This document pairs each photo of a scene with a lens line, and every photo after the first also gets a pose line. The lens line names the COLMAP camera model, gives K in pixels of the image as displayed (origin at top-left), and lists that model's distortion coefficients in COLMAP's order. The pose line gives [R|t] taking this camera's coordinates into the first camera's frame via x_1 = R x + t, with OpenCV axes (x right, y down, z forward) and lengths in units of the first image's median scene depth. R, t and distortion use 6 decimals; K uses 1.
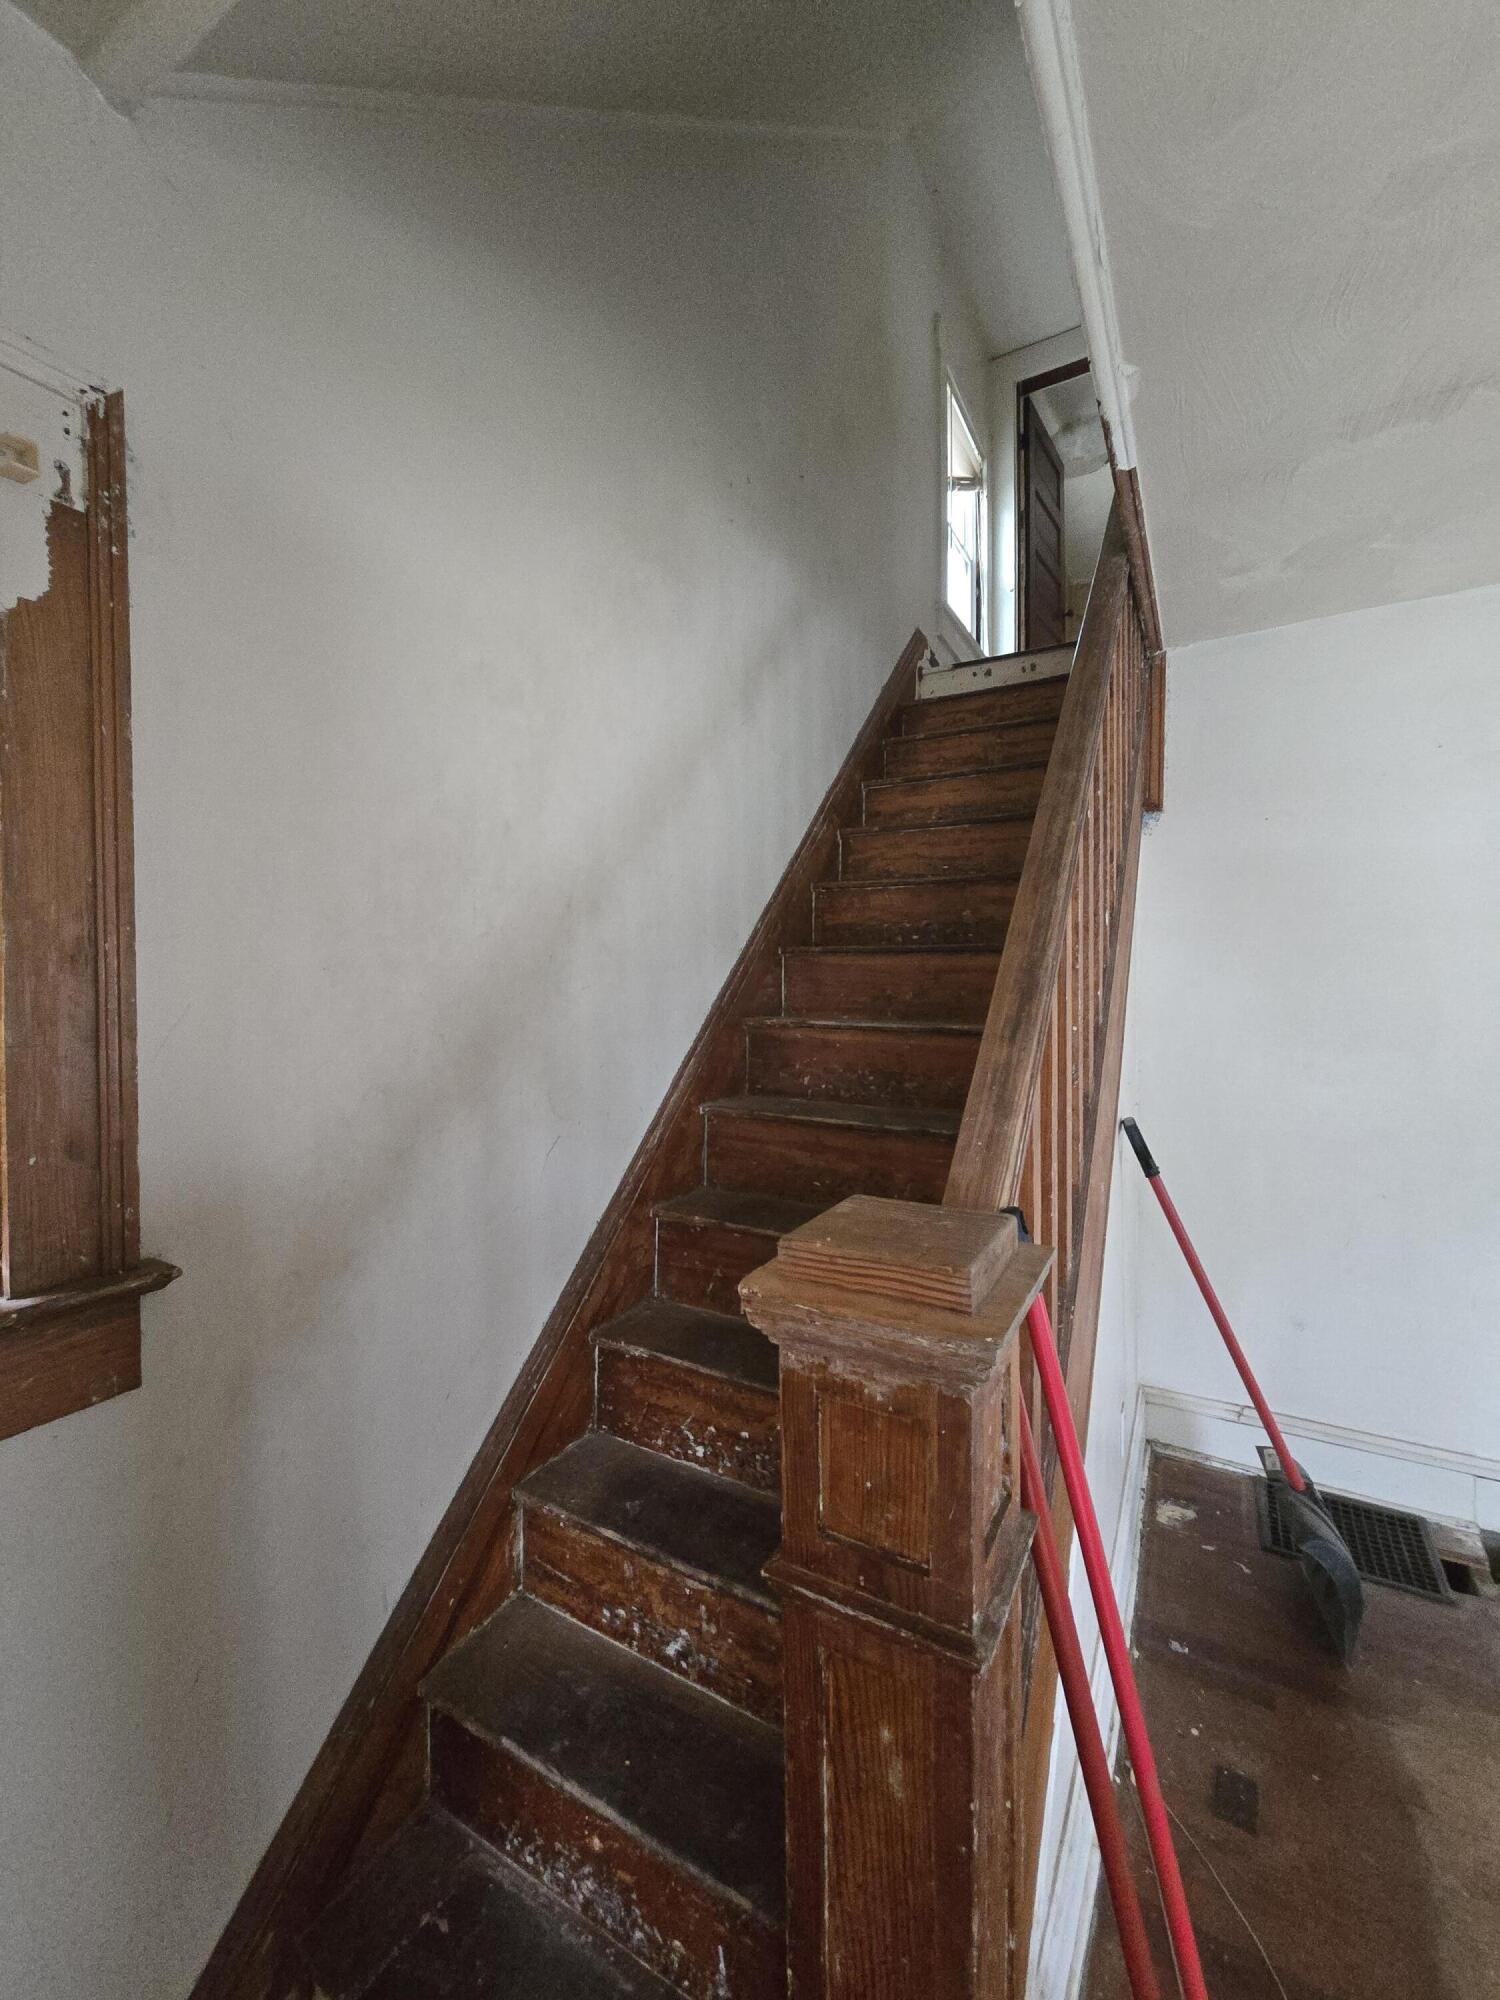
lens RADIAL K [[819.4, 0, 747.3], [0, 819.4, 992.1], [0, 0, 1]] dist [-0.002608, 0.001418]
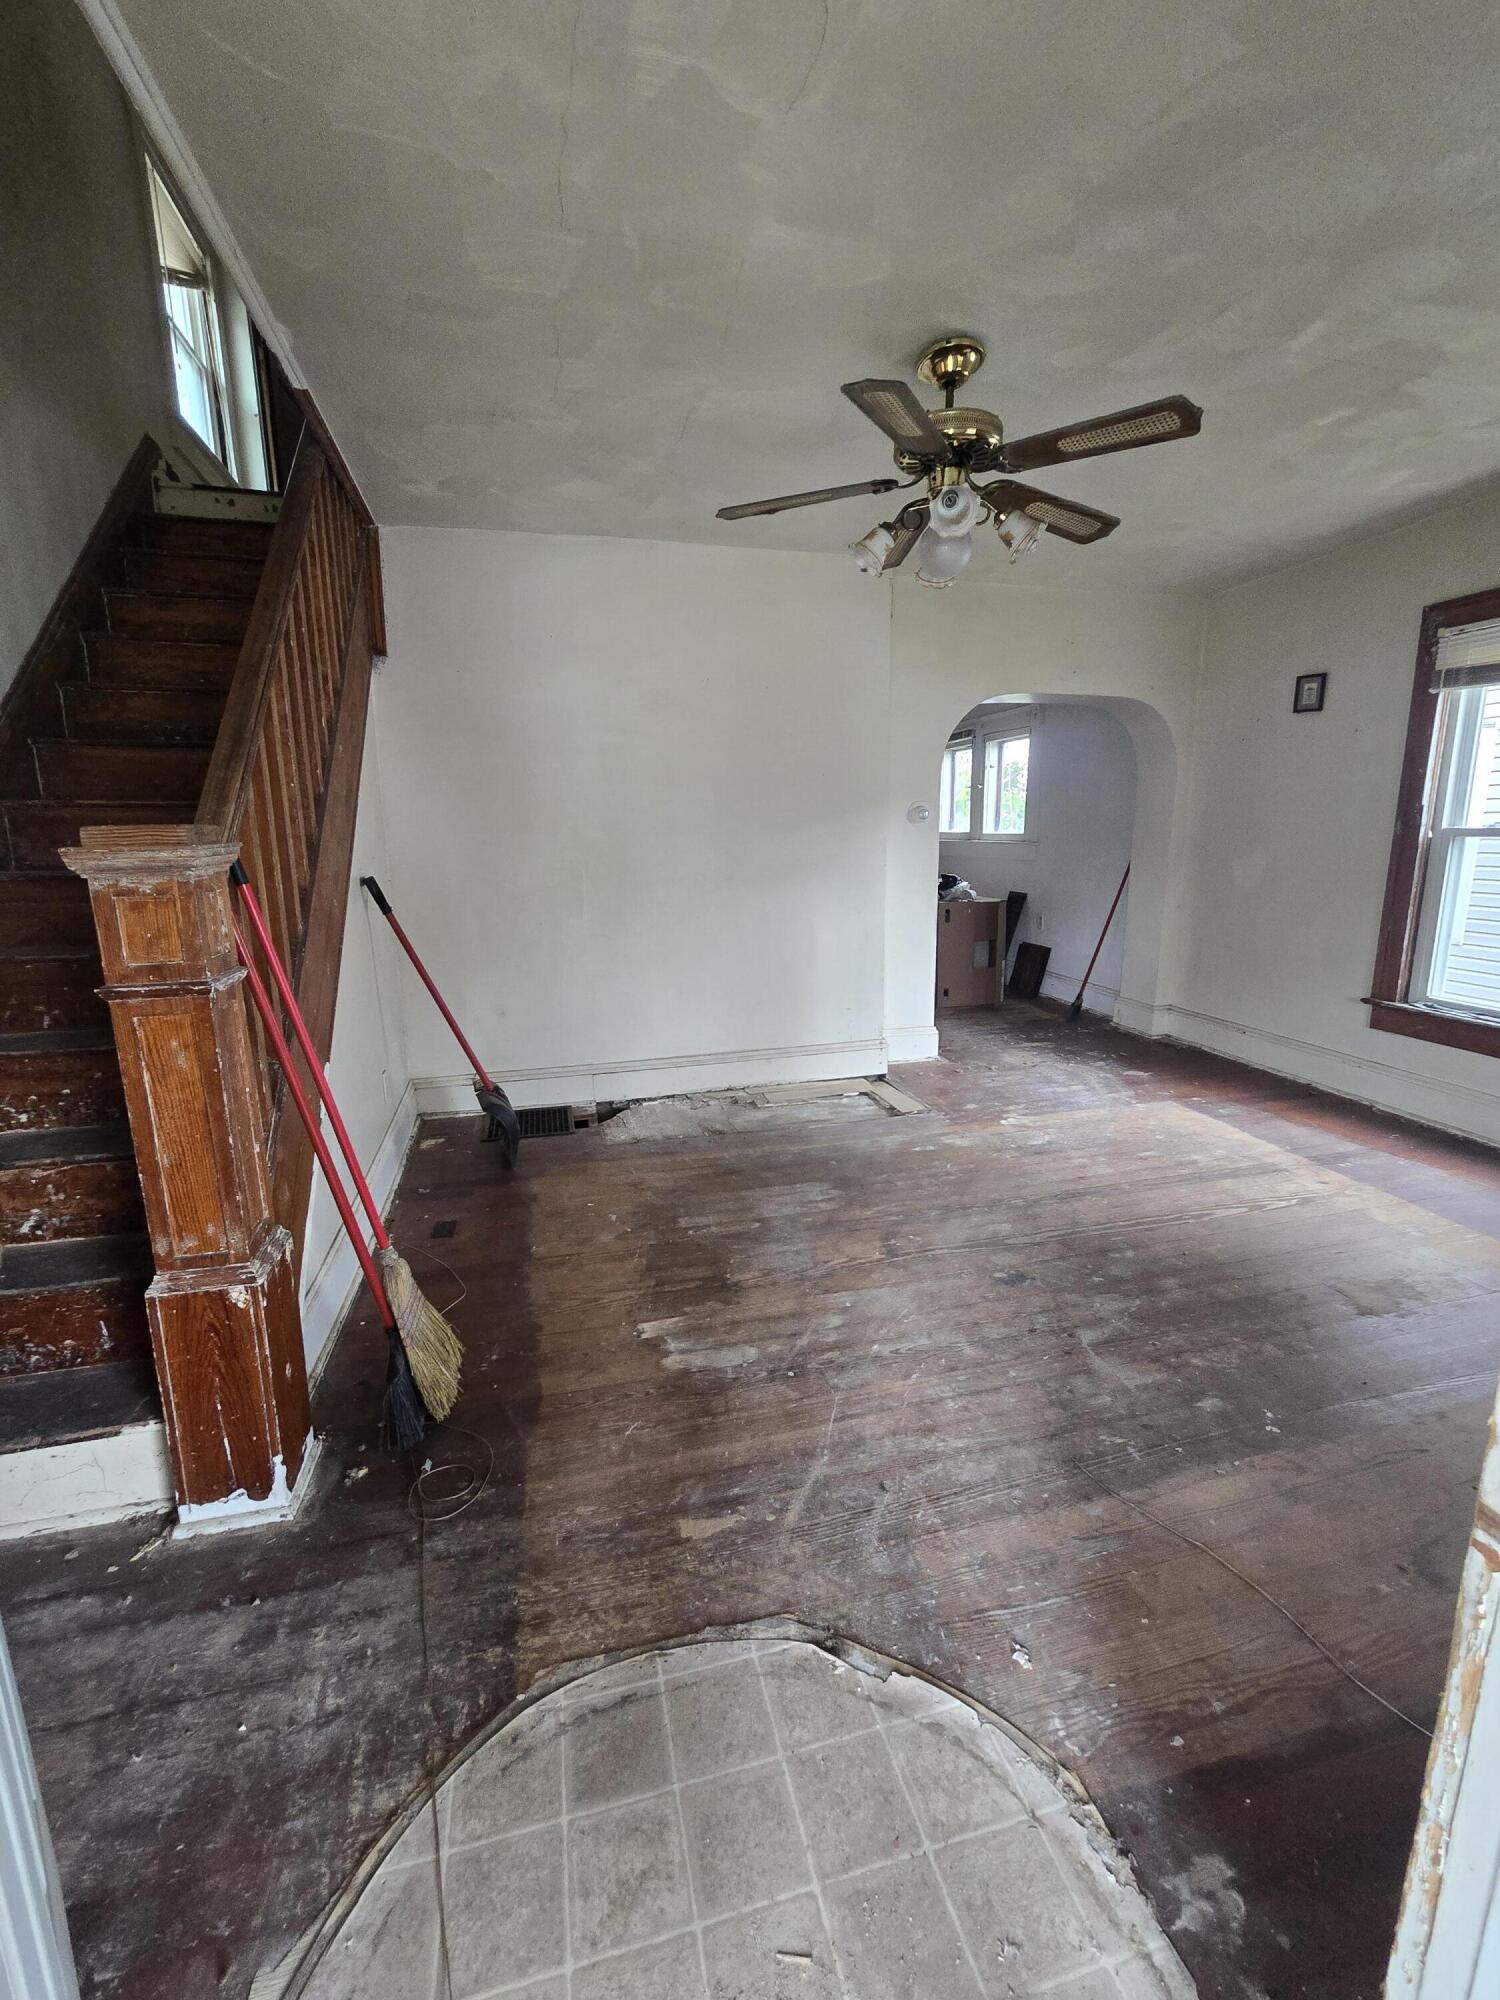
lens RADIAL K [[819.4, 0, 740.6], [0, 819.4, 995.6], [0, 0, 1]] dist [-0.002608, 0.001418]
pose [[0.724318, -0.135751, 0.675969, -0.056330], [0.018934, 0.983972, 0.177318, 0.106798], [-0.689206, -0.115636, 0.715279, -0.455639]]
